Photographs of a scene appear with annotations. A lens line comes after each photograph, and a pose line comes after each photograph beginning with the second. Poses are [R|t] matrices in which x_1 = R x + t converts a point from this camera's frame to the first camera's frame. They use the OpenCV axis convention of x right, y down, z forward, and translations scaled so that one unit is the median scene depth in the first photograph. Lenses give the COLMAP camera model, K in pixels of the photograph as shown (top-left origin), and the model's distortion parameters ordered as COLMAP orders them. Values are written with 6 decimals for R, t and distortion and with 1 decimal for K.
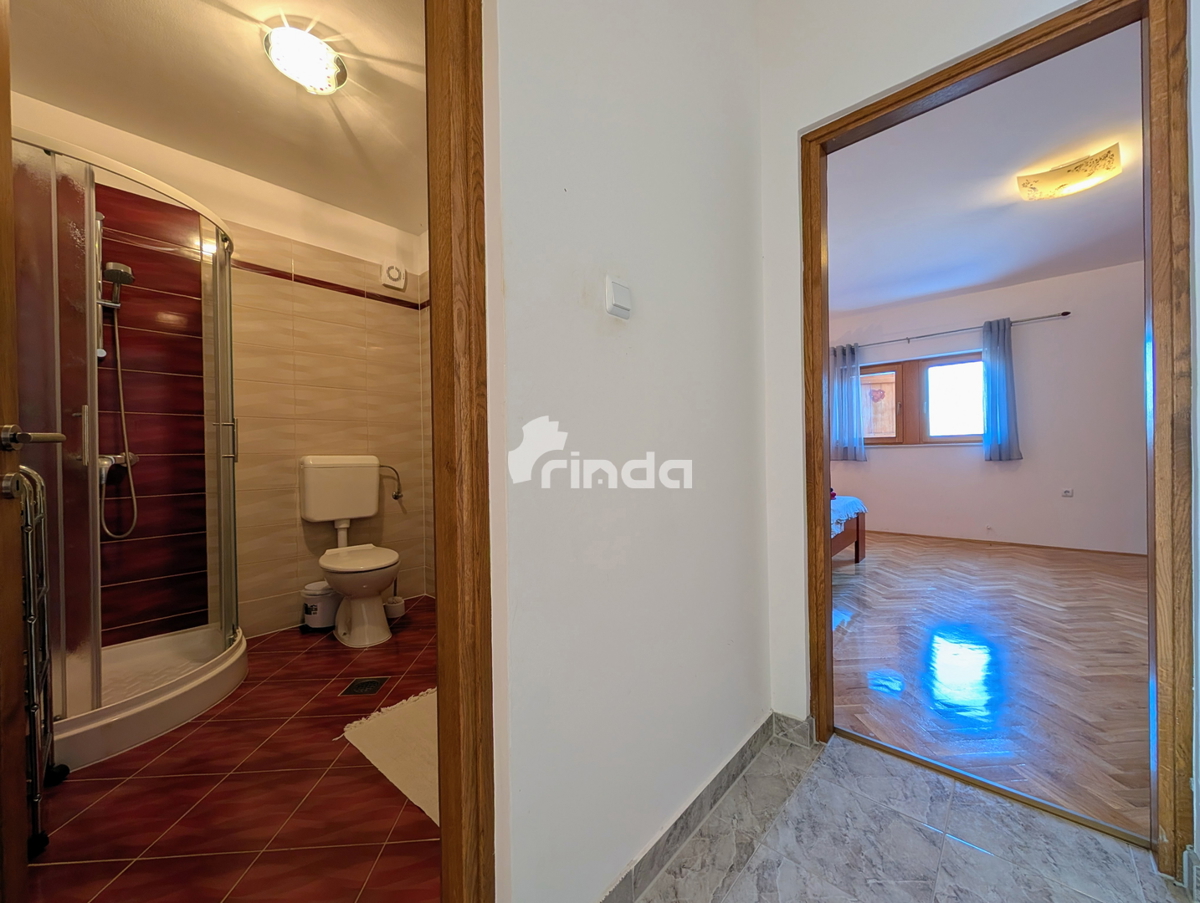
lens RADIAL K [[463.5, 0, 604.2], [0, 463.5, 456.6], [0, 0, 1]] dist [-0.000085, 0.001013]
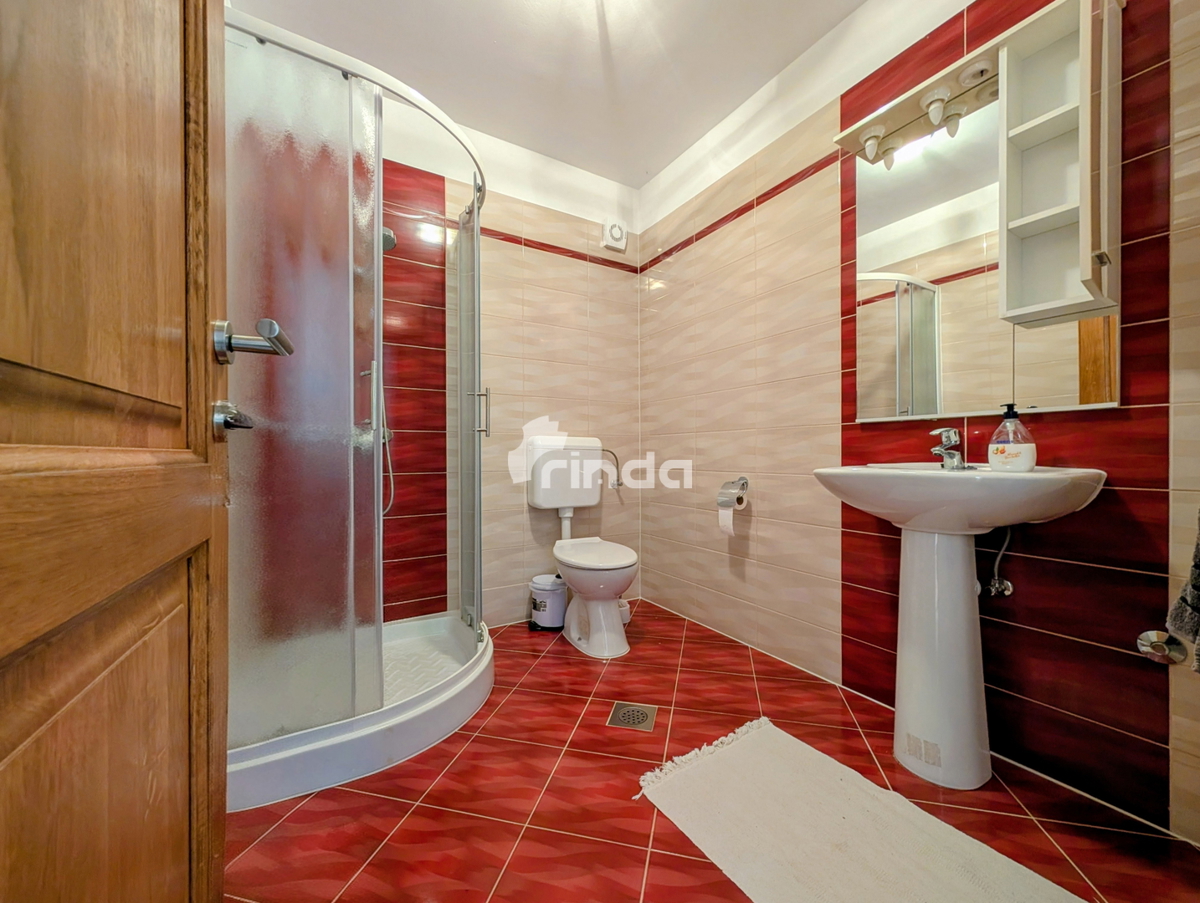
lens RADIAL K [[463.5, 0, 595.0], [0, 463.5, 459.5], [0, 0, 1]] dist [-0.000085, 0.001013]
pose [[0.958227, 0.018620, -0.285403, -0.277116], [-0.016484, 0.999815, 0.009886, 0.034849], [0.285534, -0.004769, 0.958357, 0.167149]]
